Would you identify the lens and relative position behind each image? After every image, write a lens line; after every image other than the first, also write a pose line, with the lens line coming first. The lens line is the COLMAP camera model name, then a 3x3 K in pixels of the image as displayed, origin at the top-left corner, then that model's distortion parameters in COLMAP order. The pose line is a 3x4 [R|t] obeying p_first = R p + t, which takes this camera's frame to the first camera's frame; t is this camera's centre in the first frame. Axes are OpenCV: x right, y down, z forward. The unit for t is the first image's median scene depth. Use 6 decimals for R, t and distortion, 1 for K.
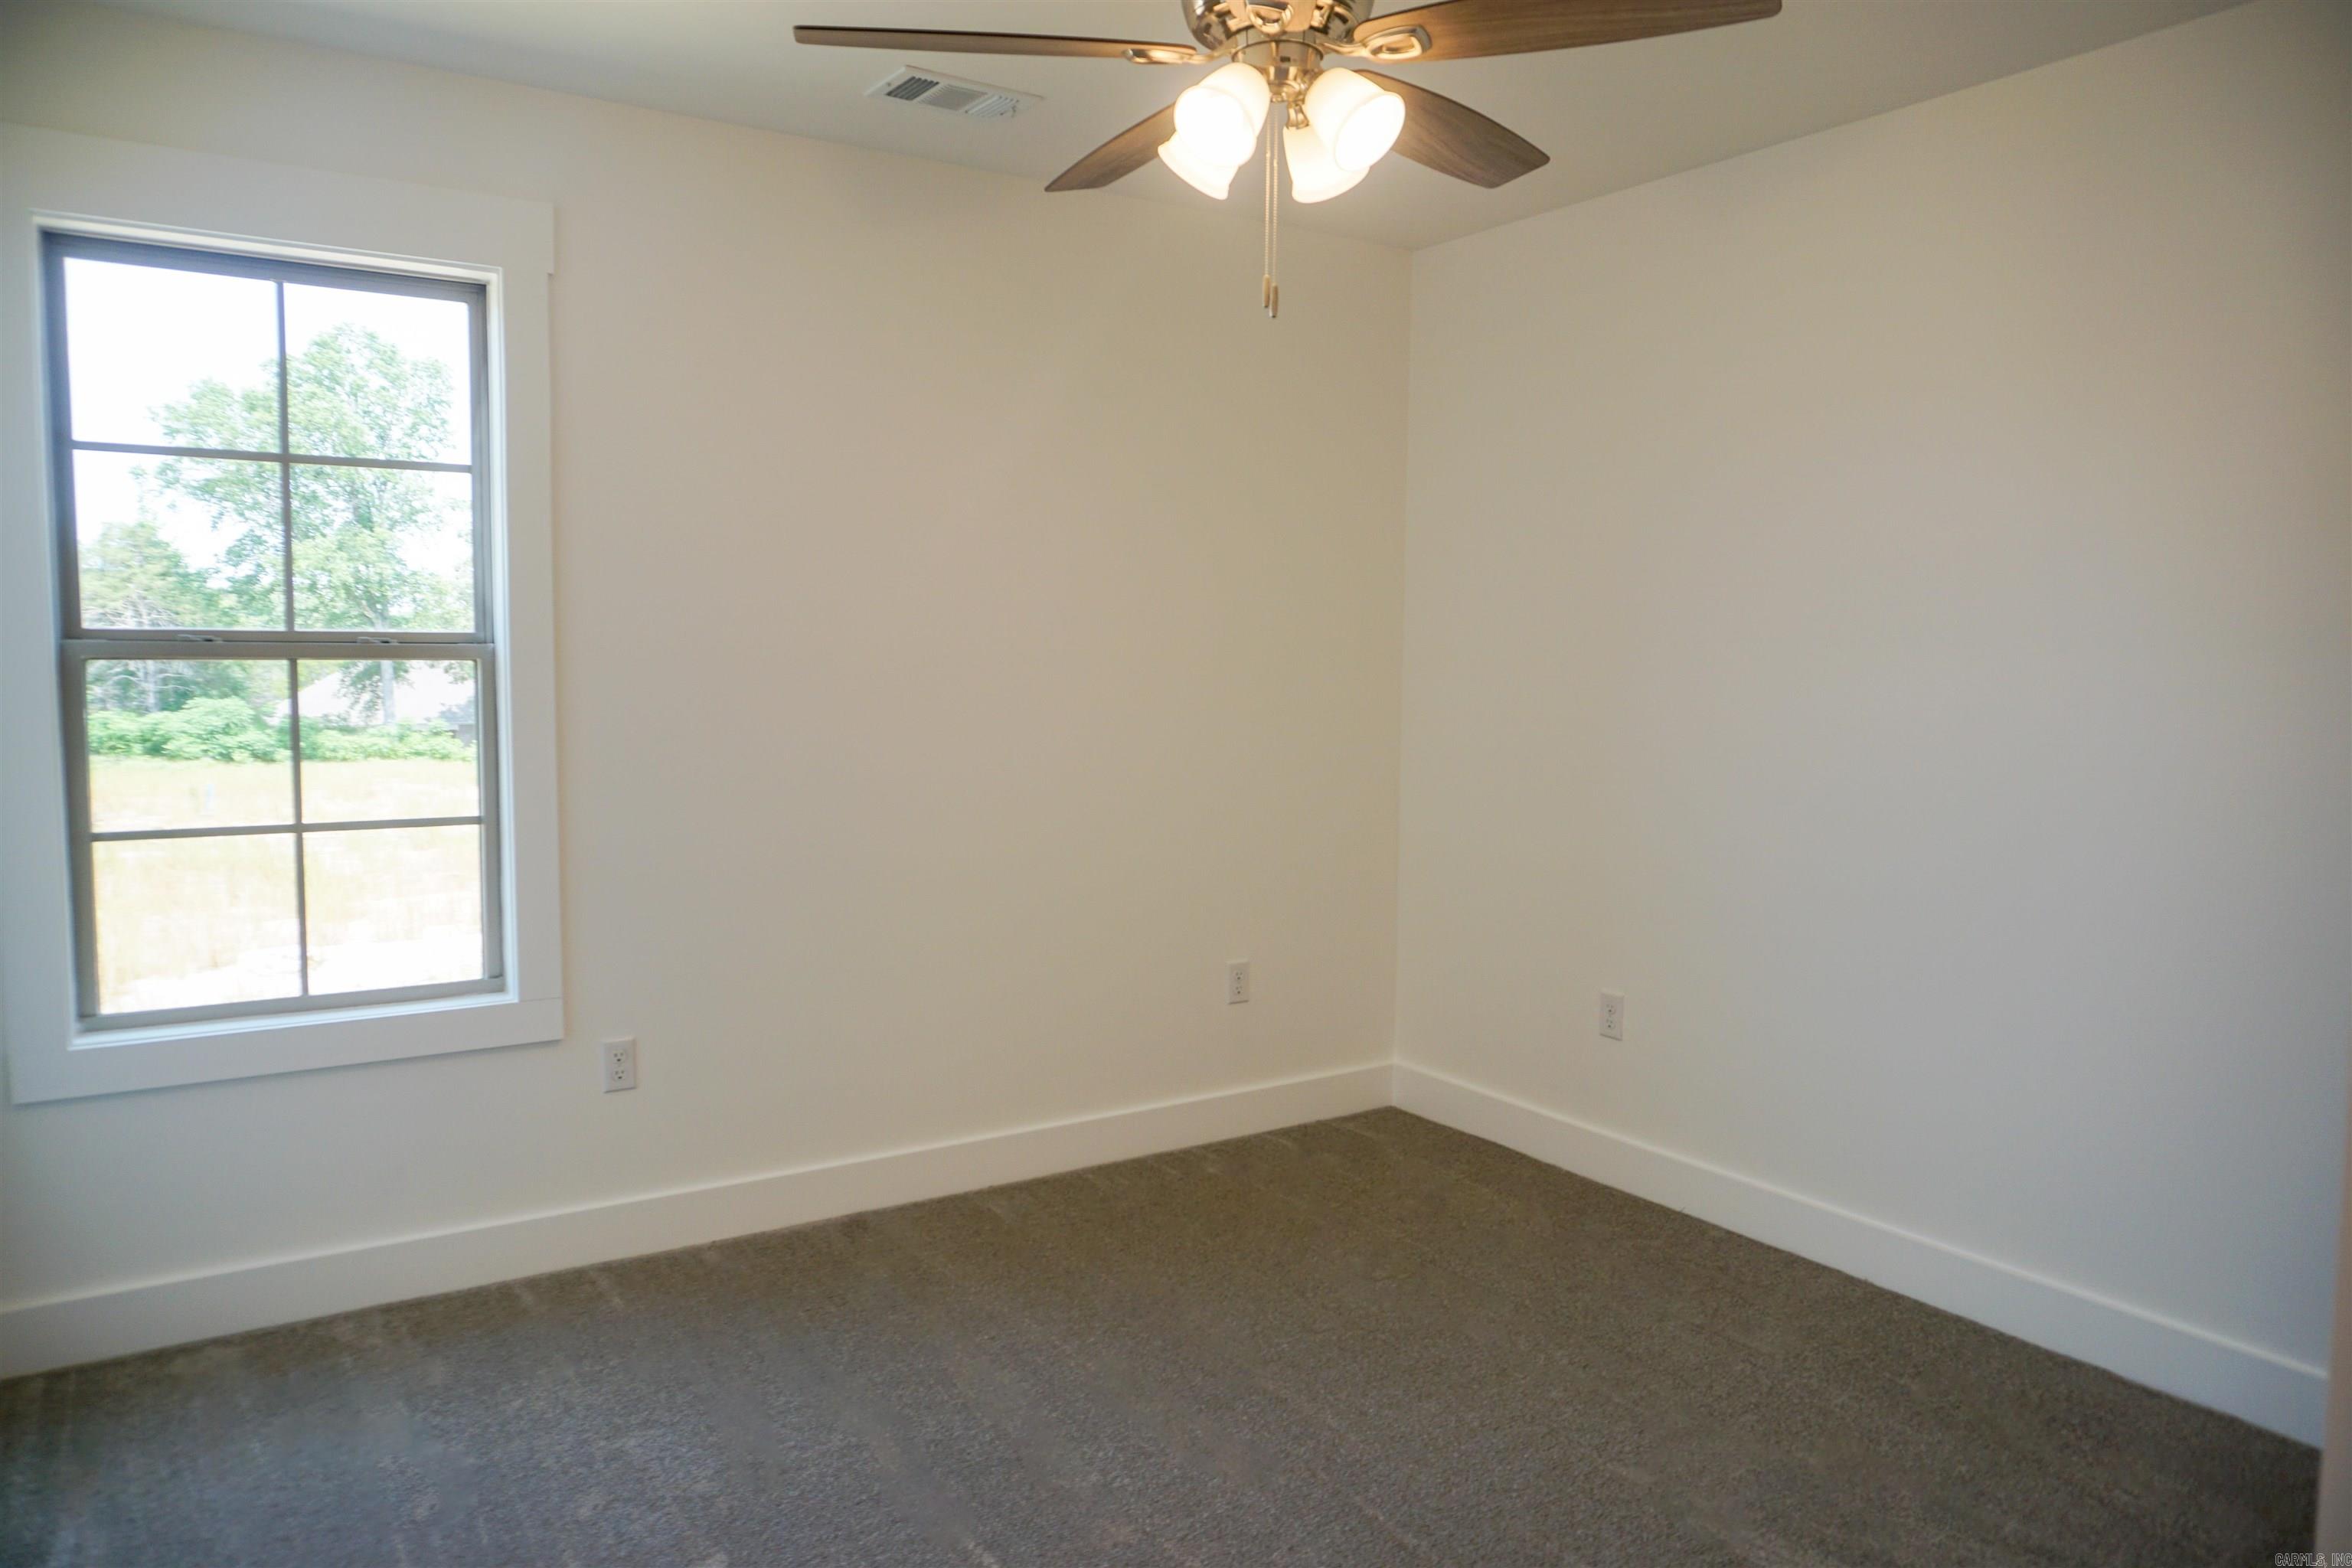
lens RADIAL K [[1580.3, 0, 1171.0], [0, 1580.3, 782.0], [0, 0, 1]] dist [-0.063915, 0.055644]
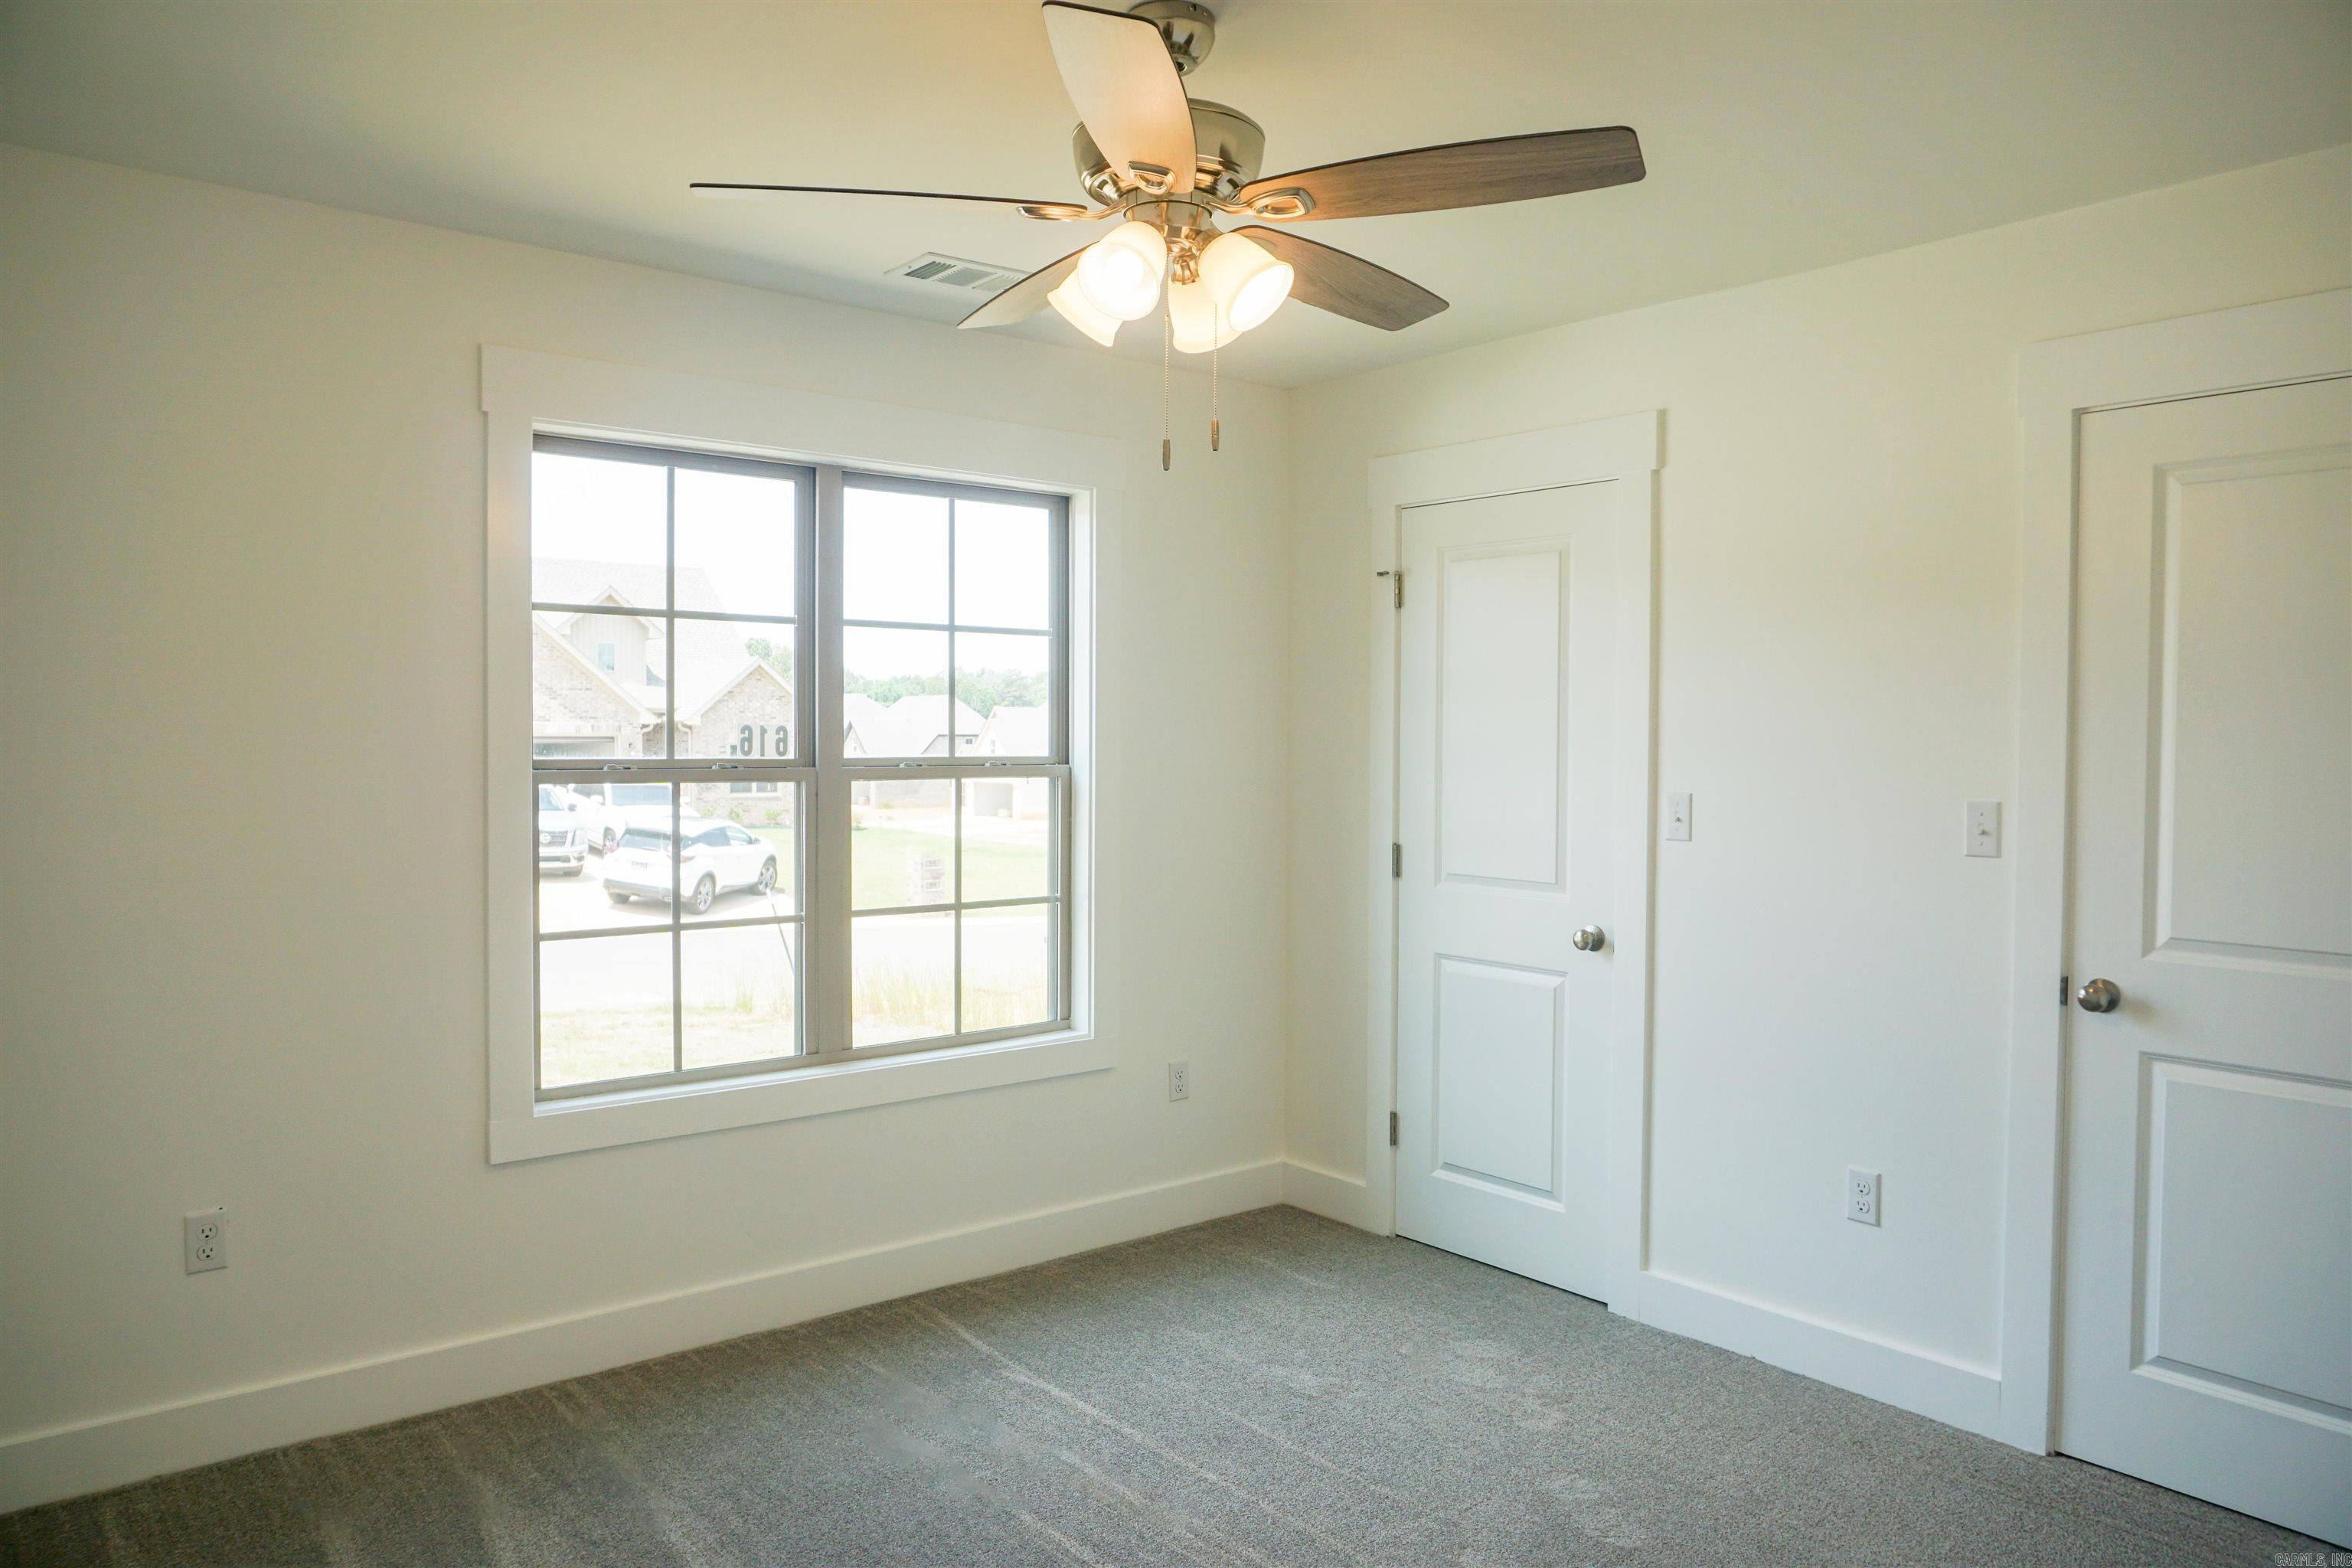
lens RADIAL K [[1589.1, 0, 1039.4], [0, 1589.1, 841.7], [0, 0, 1]] dist [0.043610, 0.000120]
pose [[0.997111, -0.020460, 0.073152, -0.112252], [0.023483, 0.998895, -0.040703, 0.006155], [-0.072239, 0.042304, 0.996490, -0.068567]]
